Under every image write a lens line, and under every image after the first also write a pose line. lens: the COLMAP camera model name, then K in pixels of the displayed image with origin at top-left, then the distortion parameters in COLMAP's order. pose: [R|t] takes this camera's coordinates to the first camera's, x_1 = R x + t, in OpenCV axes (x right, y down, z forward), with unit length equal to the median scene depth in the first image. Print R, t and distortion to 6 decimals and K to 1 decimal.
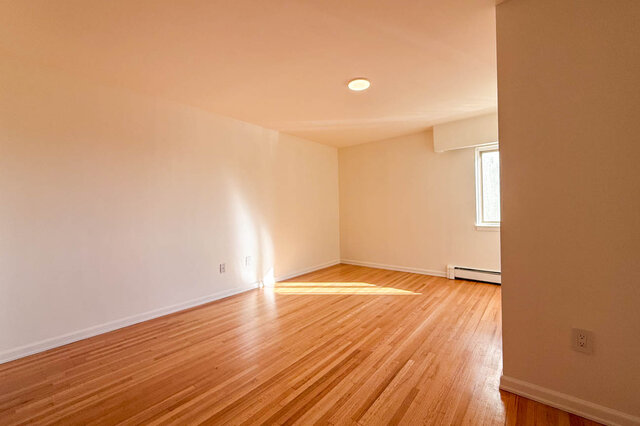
lens RADIAL K [[264.1, 0, 322.3], [0, 264.1, 207.5], [0, 0, 1]] dist [0.001254, -0.000097]
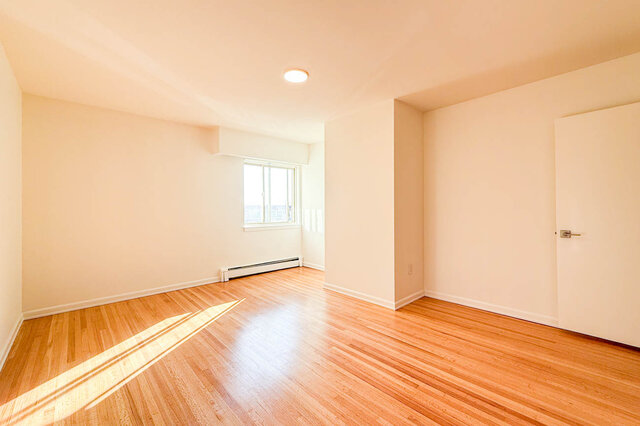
lens RADIAL K [[264.1, 0, 322.3], [0, 264.1, 207.5], [0, 0, 1]] dist [0.001254, -0.000097]
pose [[0.137827, 0.025209, 0.990135, -0.749565], [-0.001405, 0.999680, -0.025256, 0.018803], [-0.990455, 0.002090, 0.137818, 0.780672]]
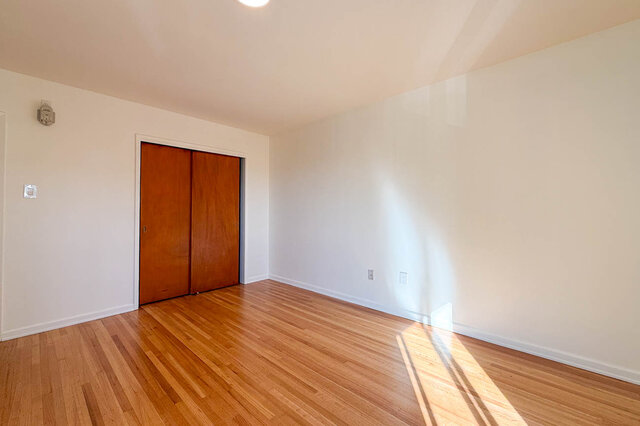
lens RADIAL K [[264.1, 0, 322.3], [0, 264.1, 207.5], [0, 0, 1]] dist [0.001254, -0.000097]
pose [[-0.058241, 0.004330, -0.998293, 0.691292], [0.011255, 0.999930, 0.003680, -0.002897], [0.998239, -0.011021, -0.058285, 1.178443]]
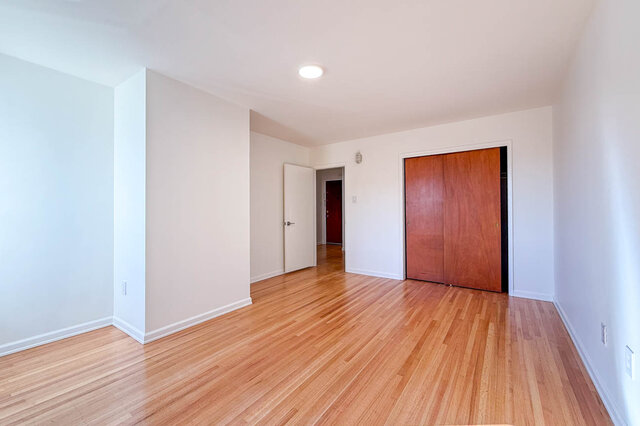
lens RADIAL K [[264.1, 0, 322.3], [0, 264.1, 207.5], [0, 0, 1]] dist [0.001254, -0.000097]
pose [[-0.996758, 0.022385, -0.077283, 0.179975], [0.023768, 0.999573, -0.017025, 0.011934], [0.076868, -0.018807, -0.996864, 1.880307]]
